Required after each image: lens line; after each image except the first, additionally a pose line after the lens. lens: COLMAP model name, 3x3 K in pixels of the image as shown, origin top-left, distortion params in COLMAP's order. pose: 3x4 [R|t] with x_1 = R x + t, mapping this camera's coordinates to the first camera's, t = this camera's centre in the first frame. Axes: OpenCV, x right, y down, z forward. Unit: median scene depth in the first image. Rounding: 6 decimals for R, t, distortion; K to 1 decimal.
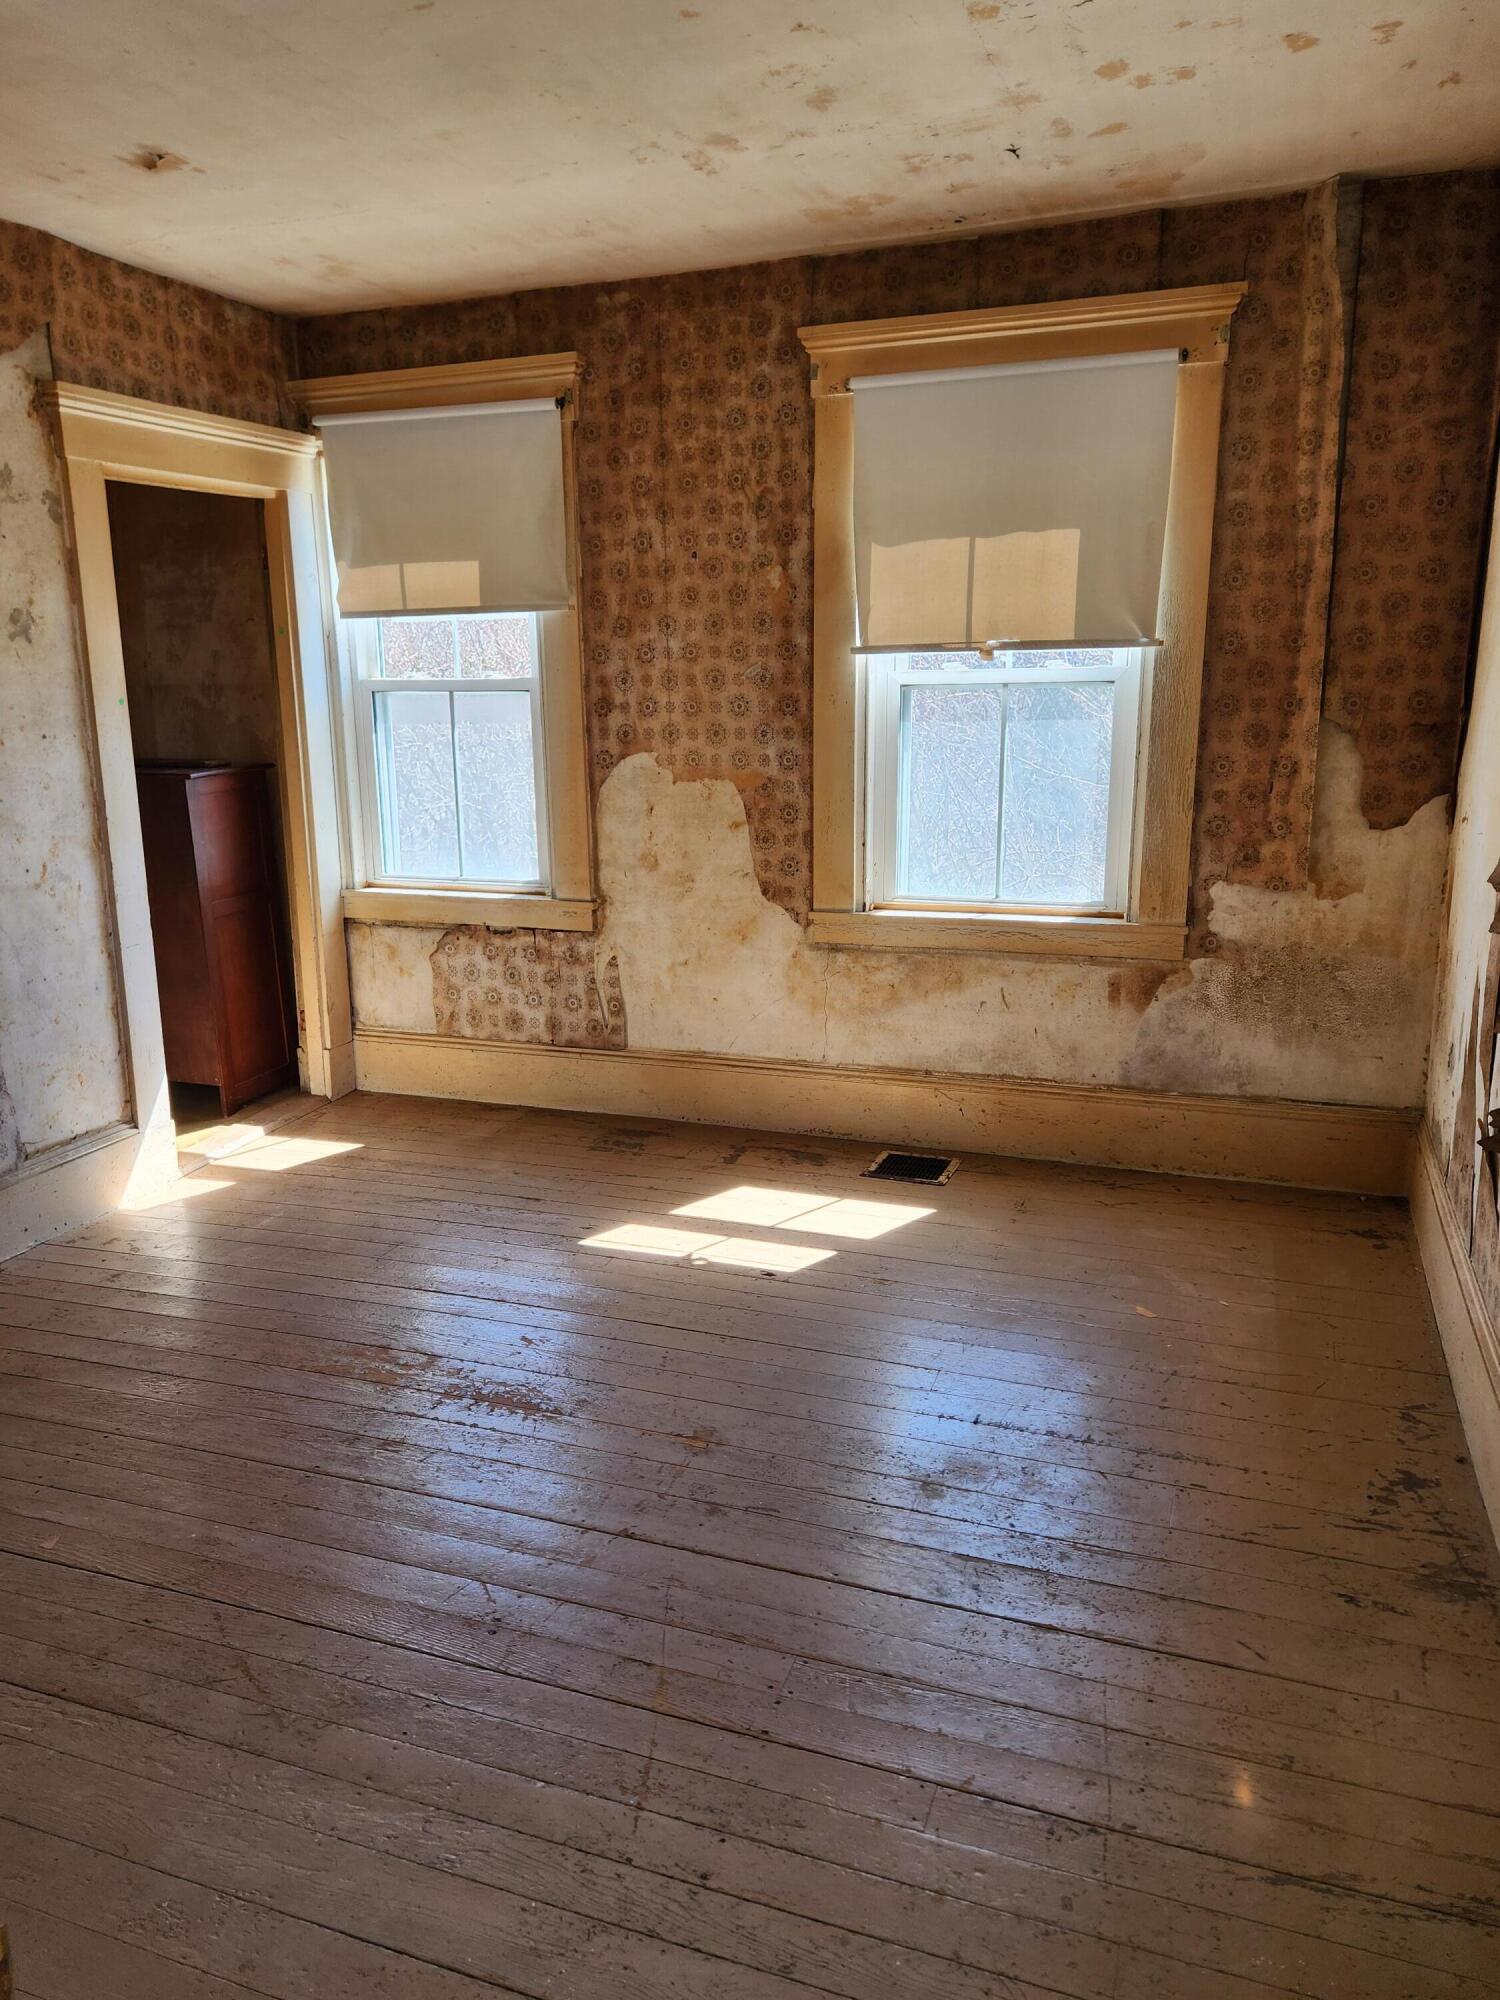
lens RADIAL K [[1366.0, 0, 725.4], [0, 1366.0, 1002.6], [0, 0, 1]] dist [0.077974, -0.070472]
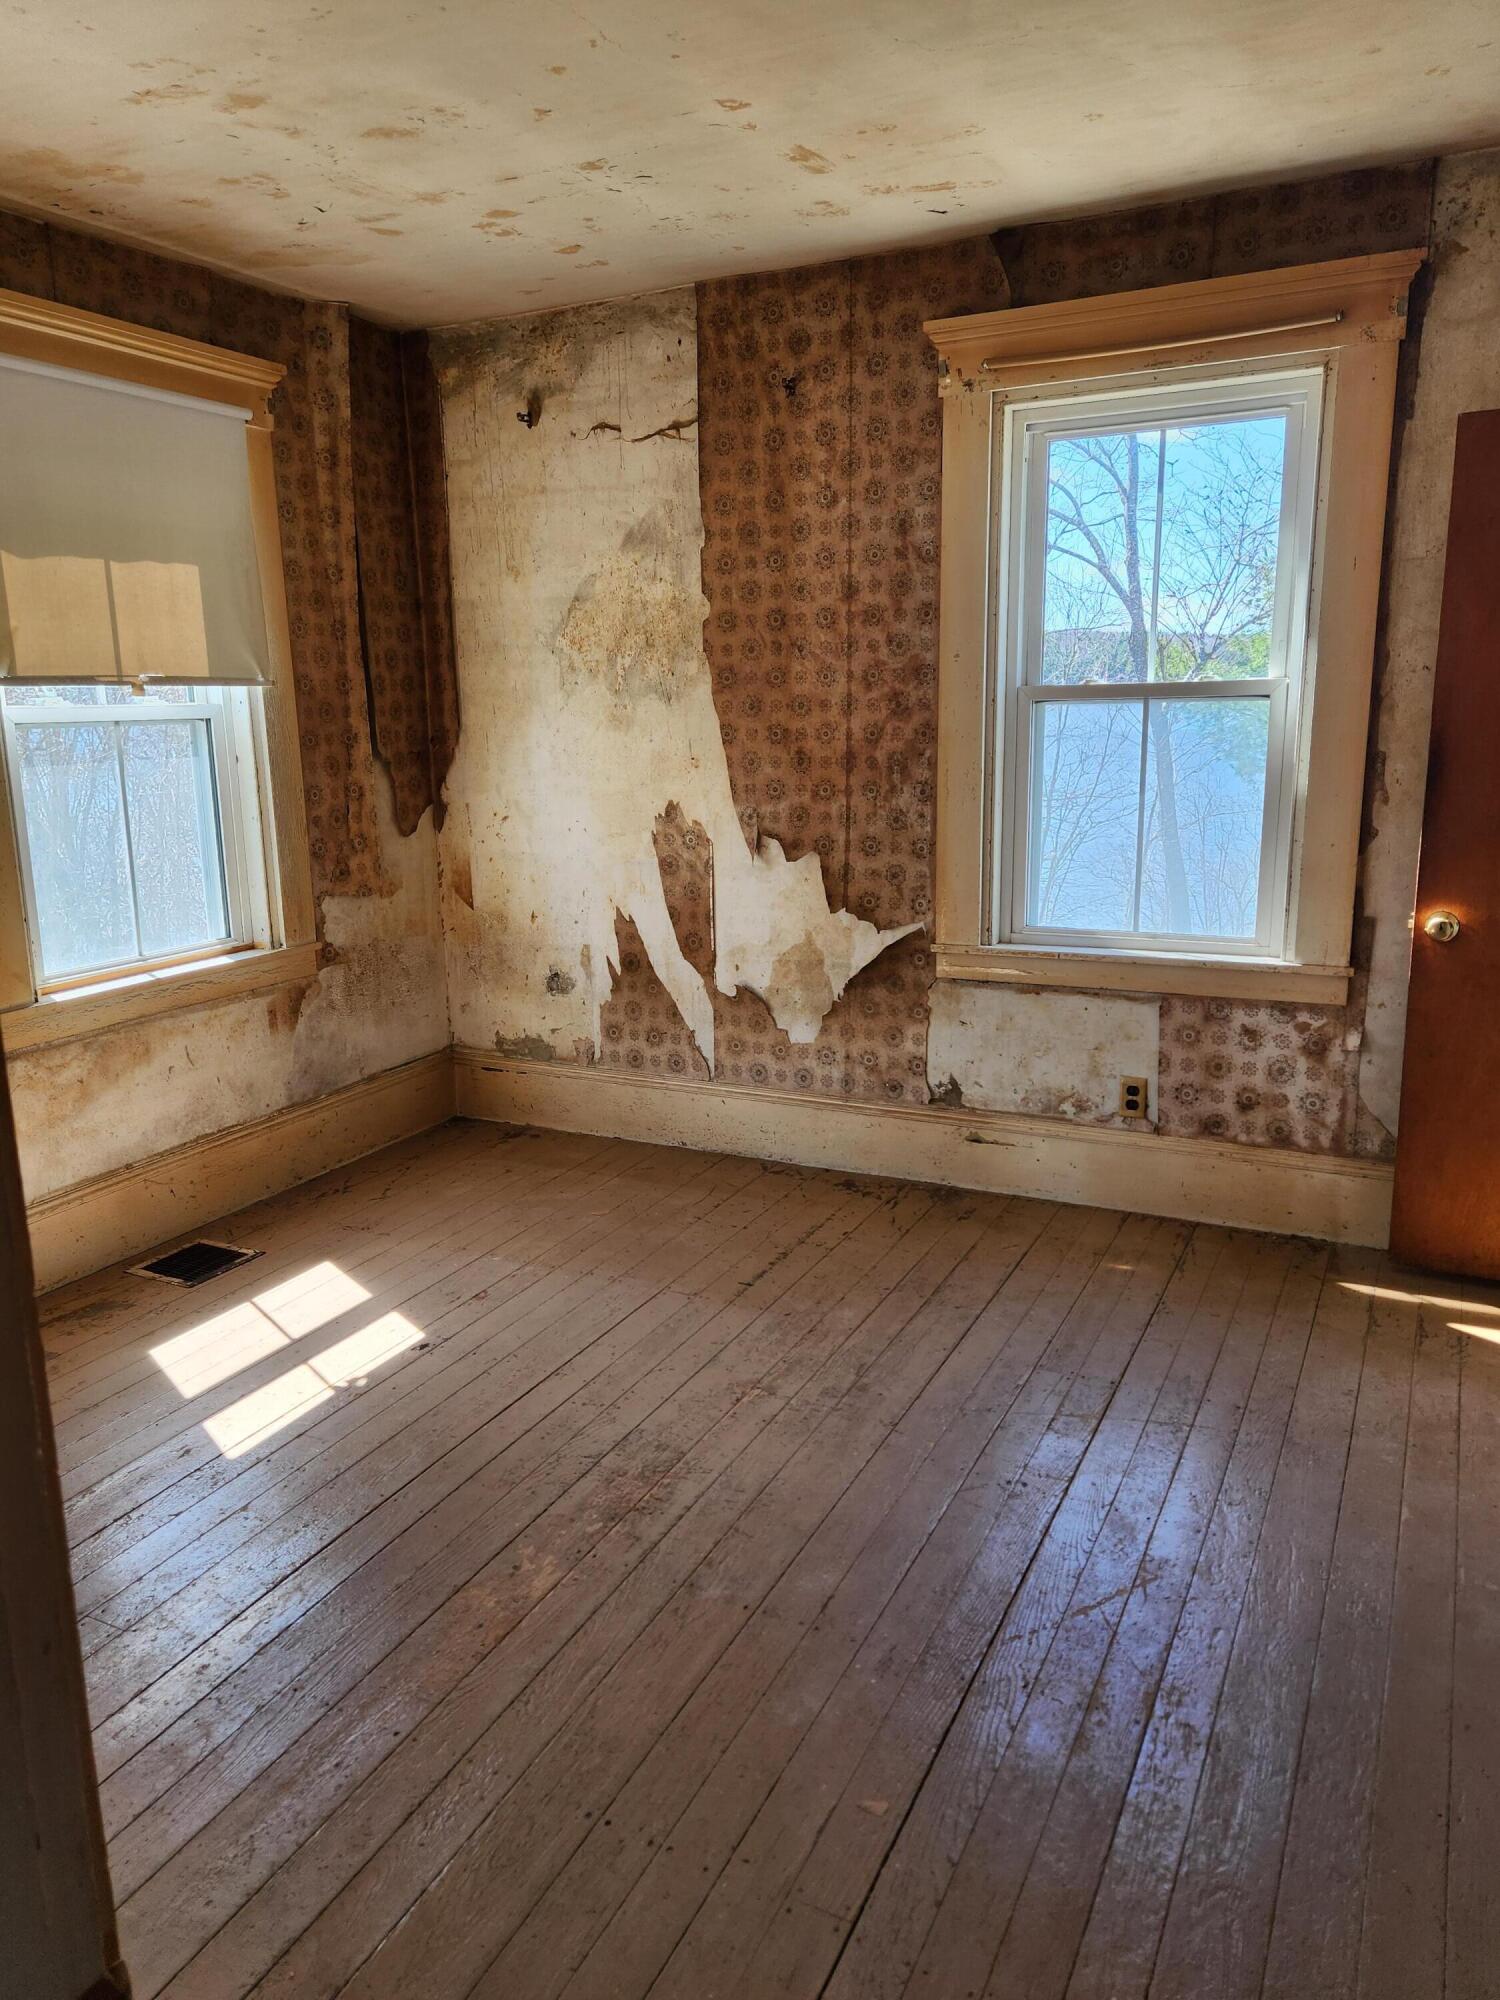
lens RADIAL K [[1366.0, 0, 725.4], [0, 1366.0, 1002.6], [0, 0, 1]] dist [0.077974, -0.070472]
pose [[0.139624, -0.206923, 0.968343, -0.721623], [0.239995, 0.955836, 0.169646, -0.122304], [-0.960681, 0.208711, 0.183118, 0.524574]]
